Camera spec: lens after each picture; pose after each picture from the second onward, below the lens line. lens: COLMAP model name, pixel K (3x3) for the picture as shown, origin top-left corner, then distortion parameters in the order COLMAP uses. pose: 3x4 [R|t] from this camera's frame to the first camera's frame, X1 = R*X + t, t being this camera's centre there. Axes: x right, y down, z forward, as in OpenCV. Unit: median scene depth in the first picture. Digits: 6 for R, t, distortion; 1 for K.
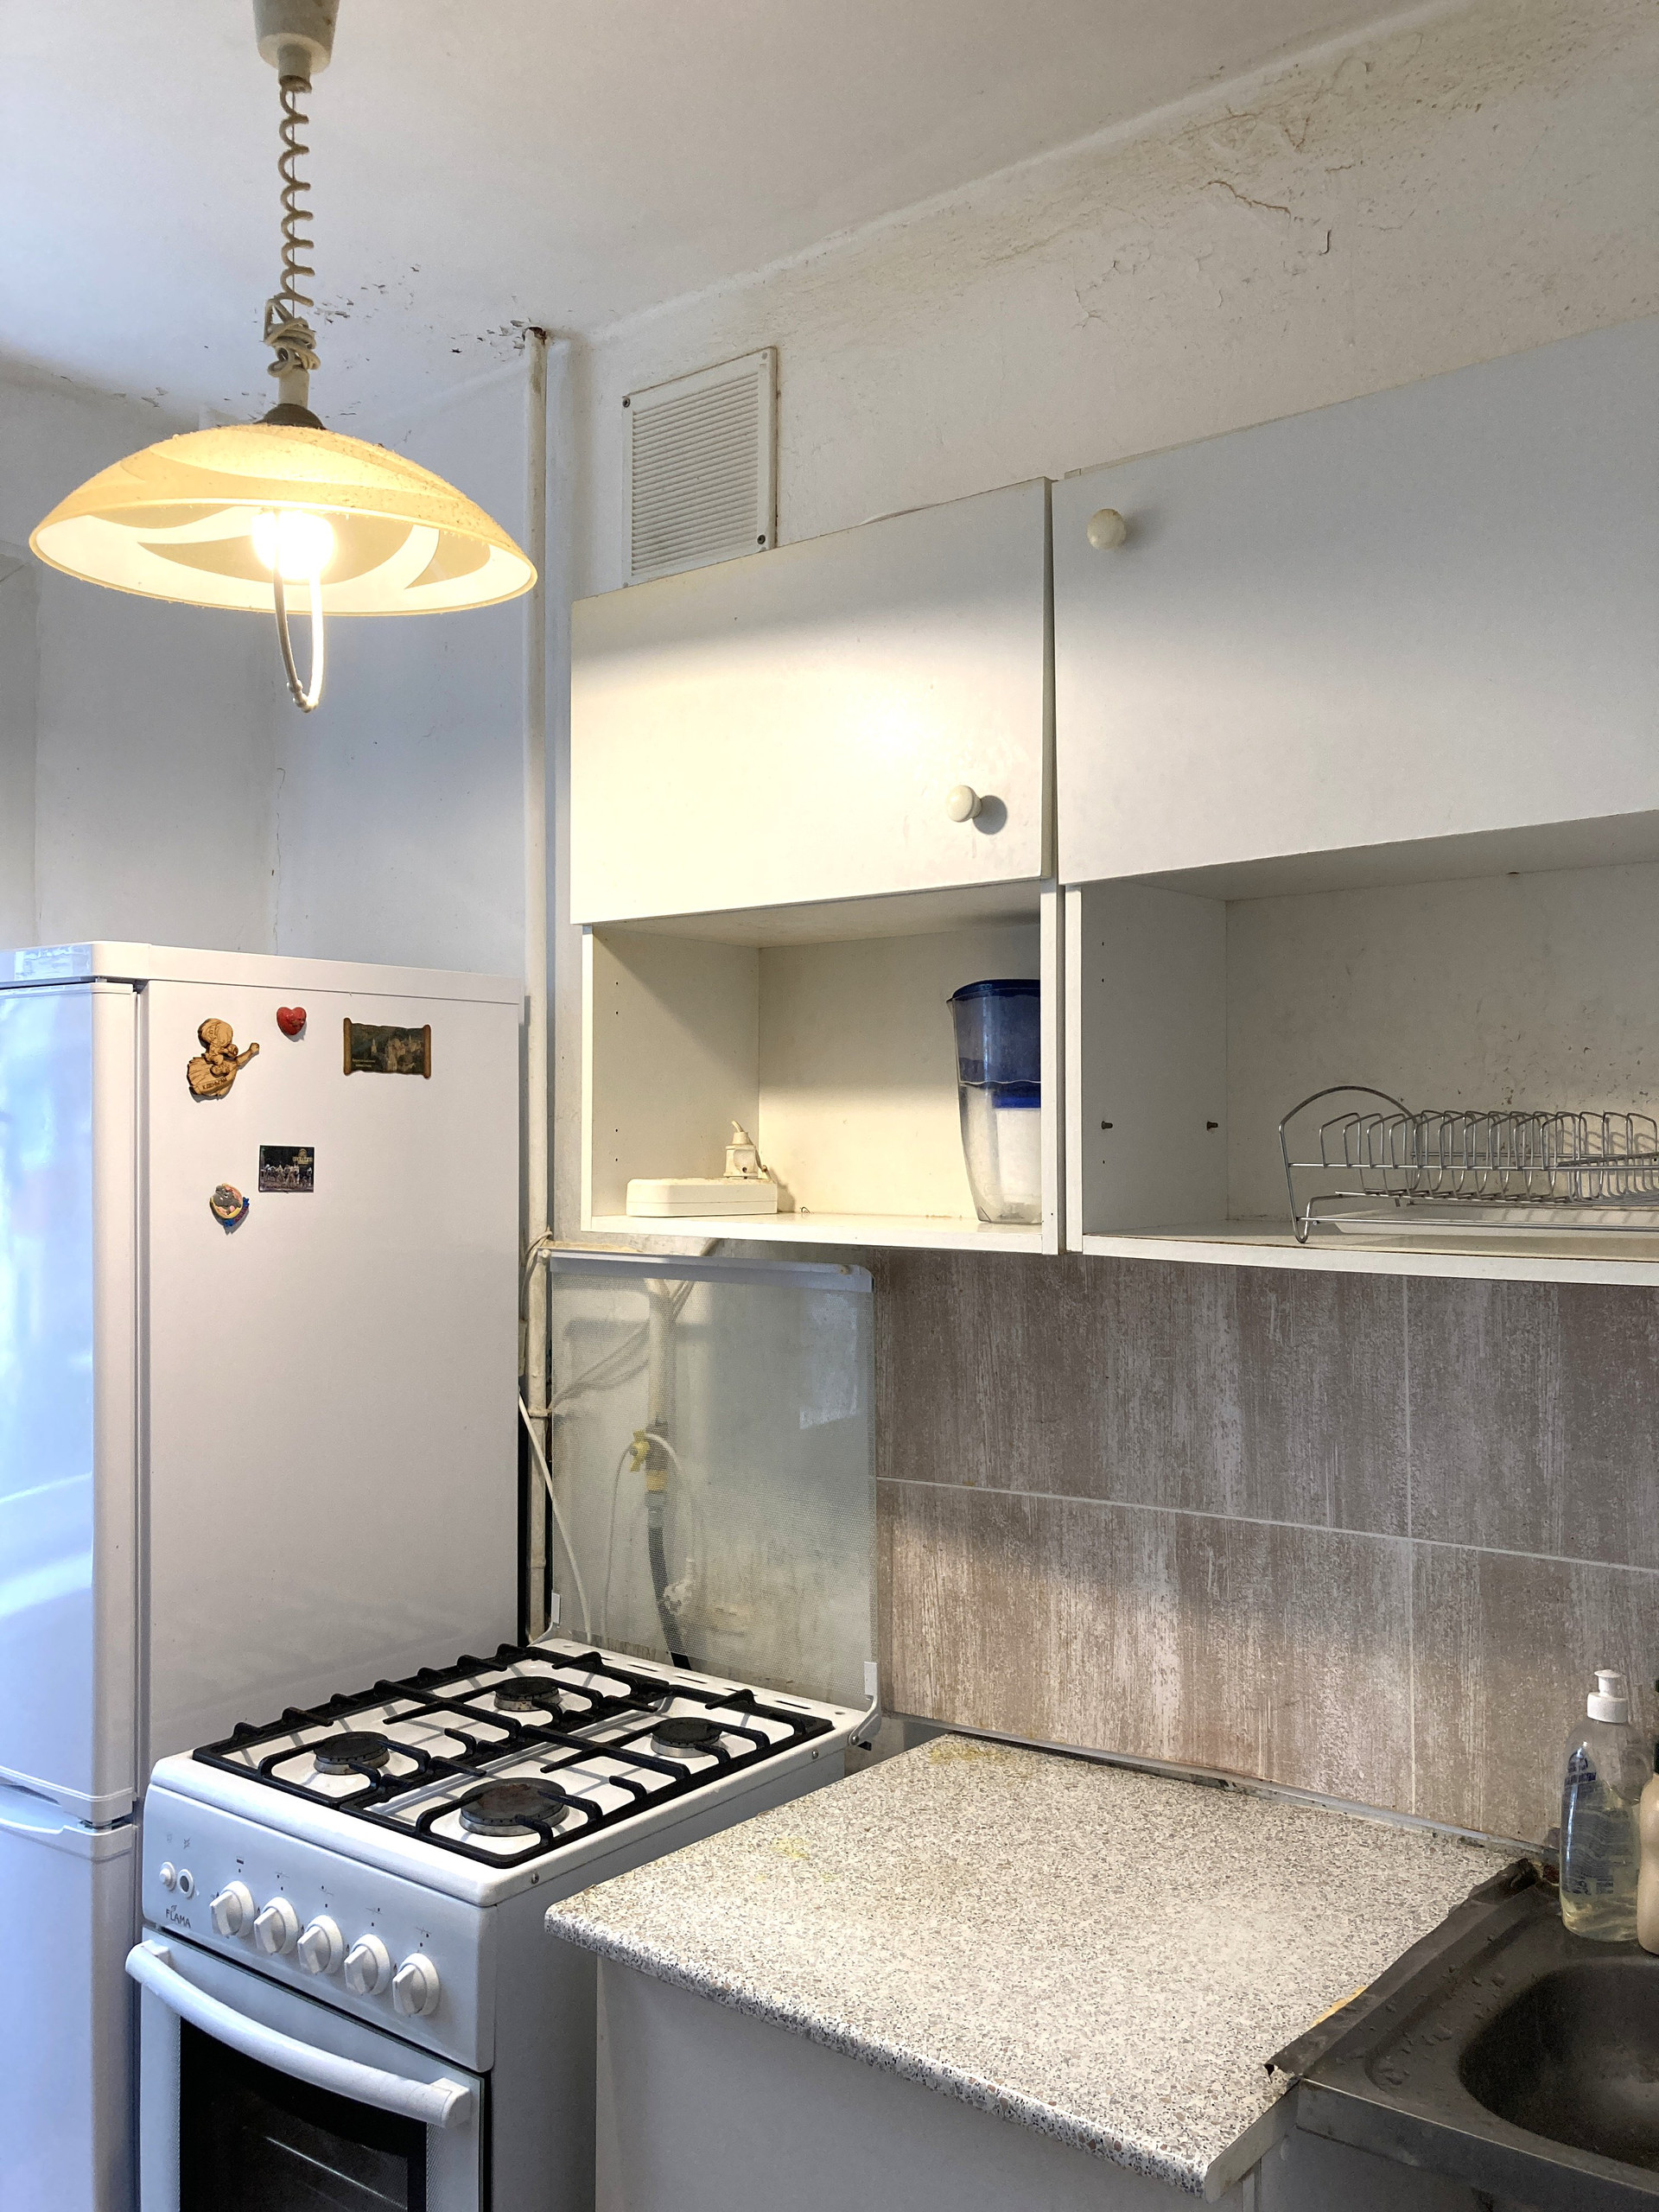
lens RADIAL K [[1816.7, 0, 826.1], [0, 1816.7, 1116.1], [0, 0, 1]] dist [0.011265, 0.013915]
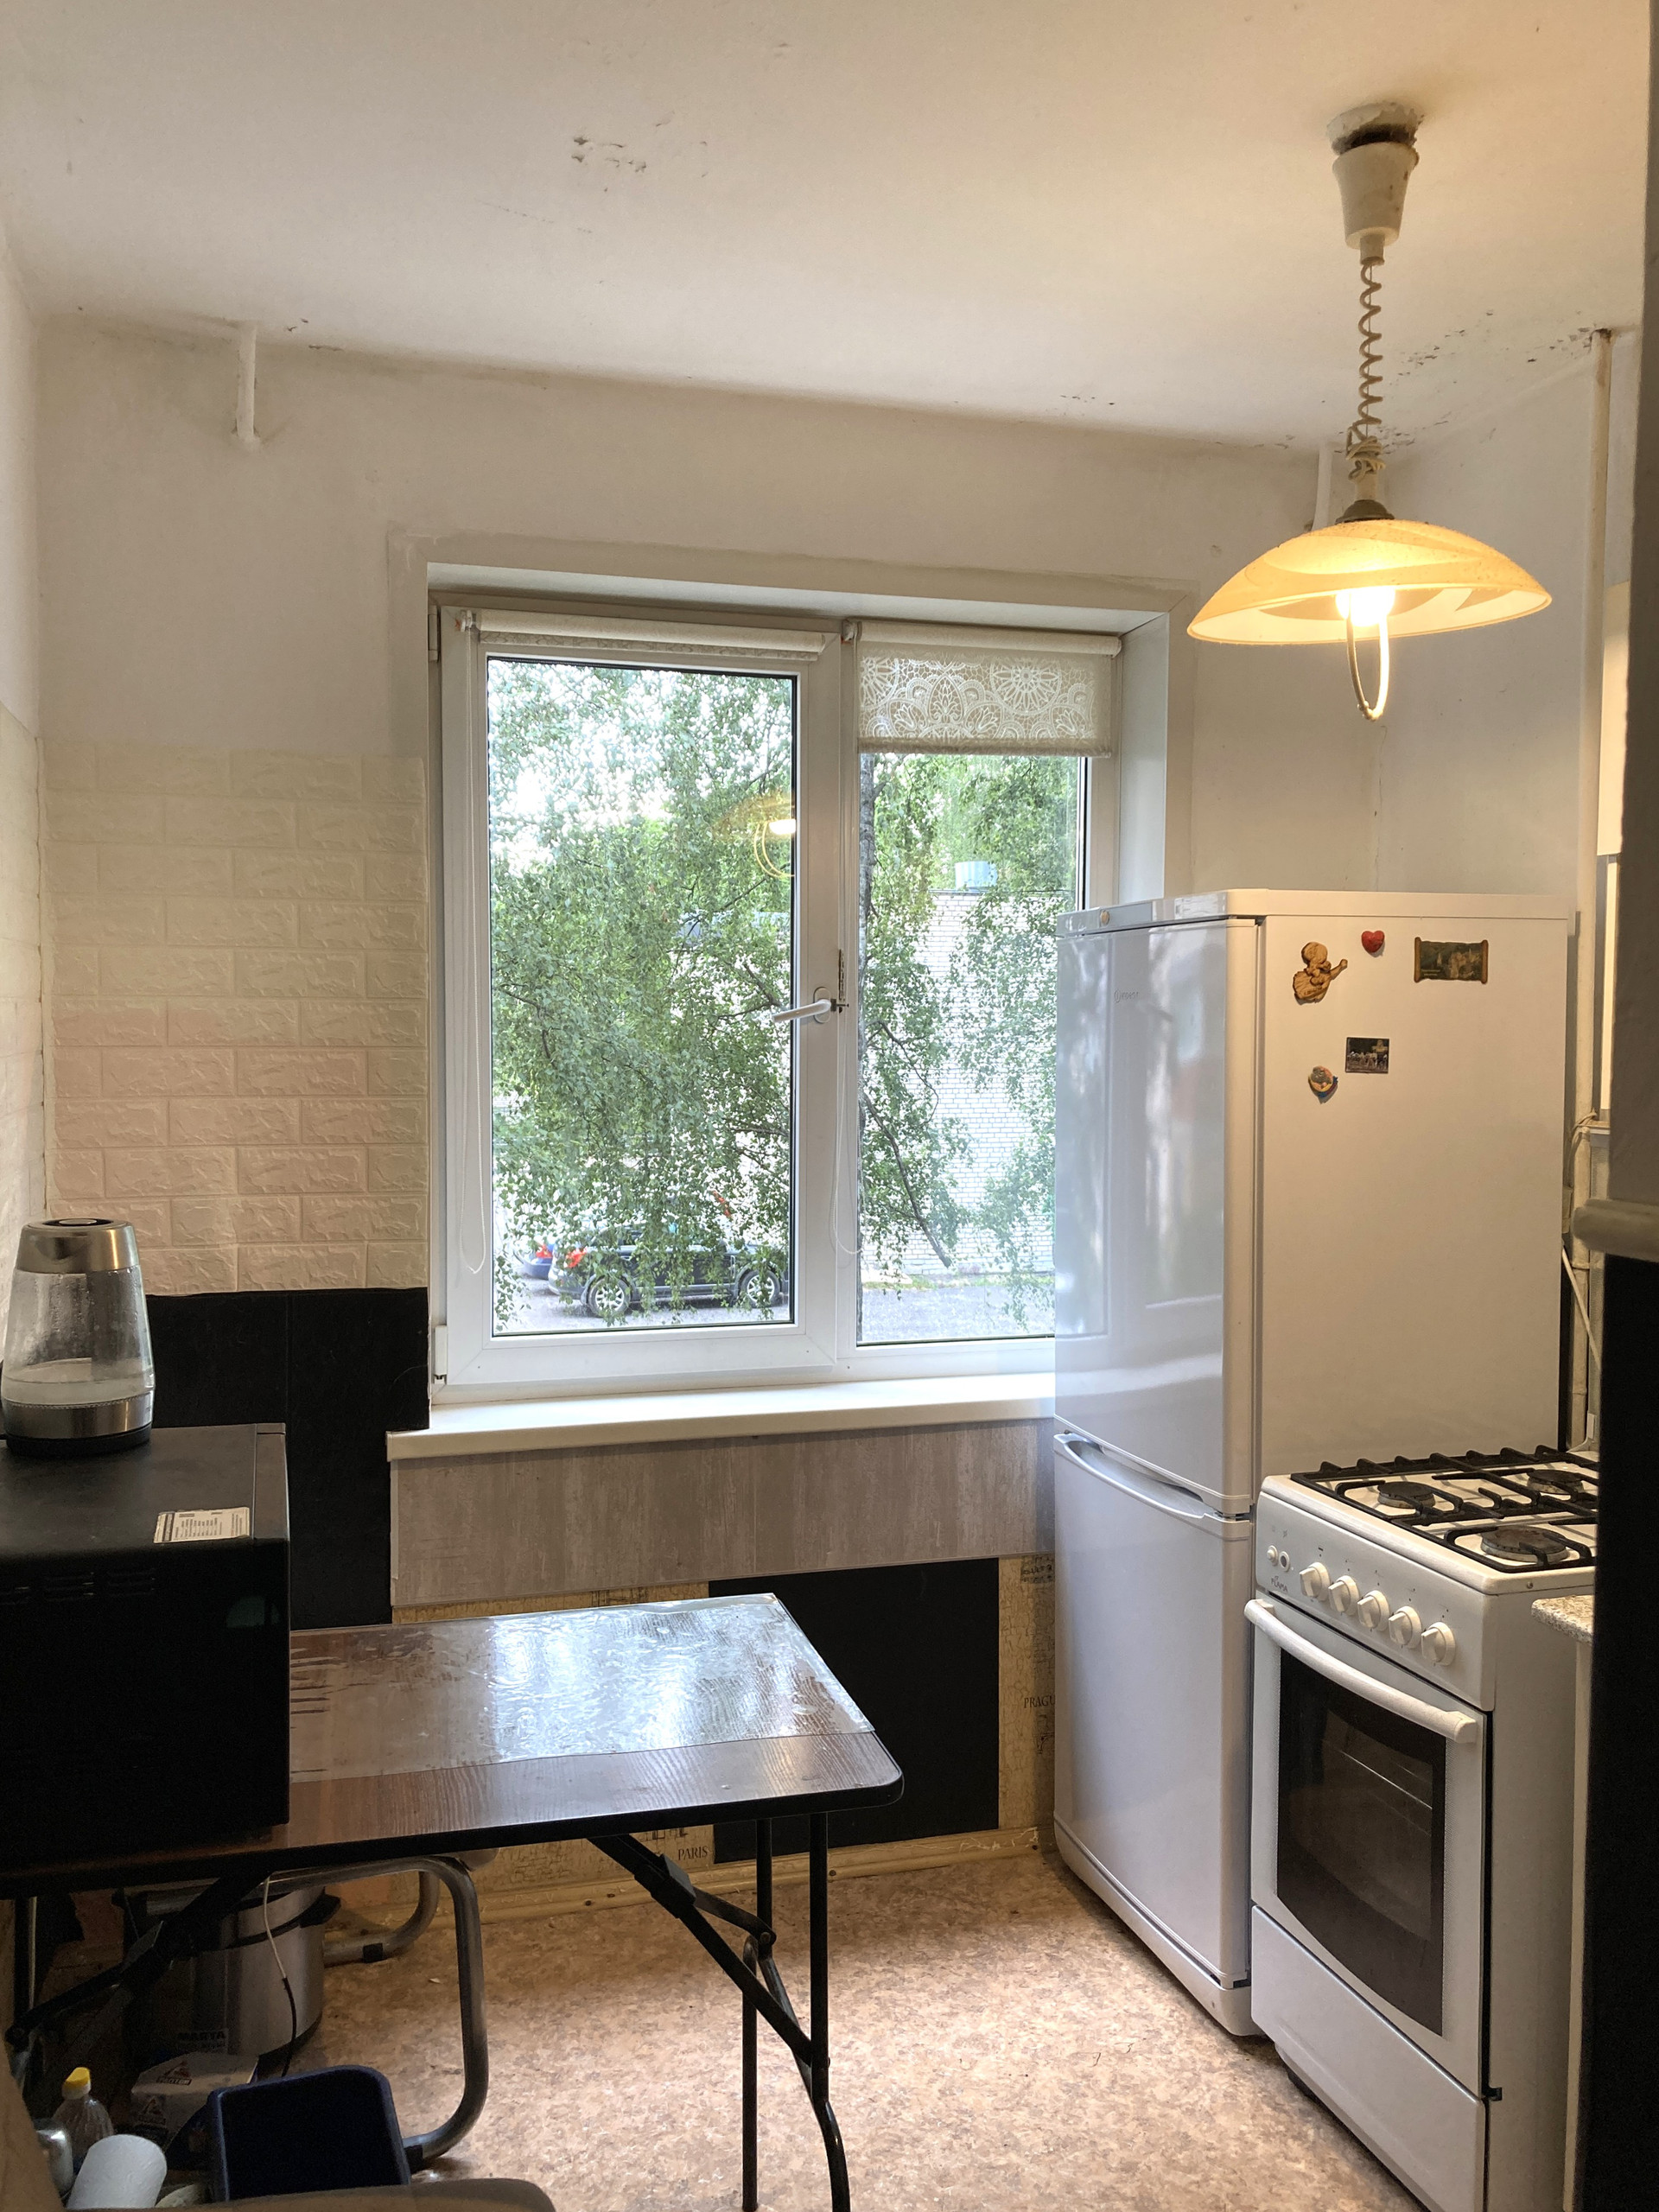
lens RADIAL K [[1816.7, 0, 826.1], [0, 1816.7, 1116.1], [0, 0, 1]] dist [0.011265, 0.013915]
pose [[0.818599, 0.030435, -0.573558, 0.149631], [0.004289, 0.998243, 0.059091, -0.006955], [0.574349, -0.050832, 0.817031, -0.322641]]
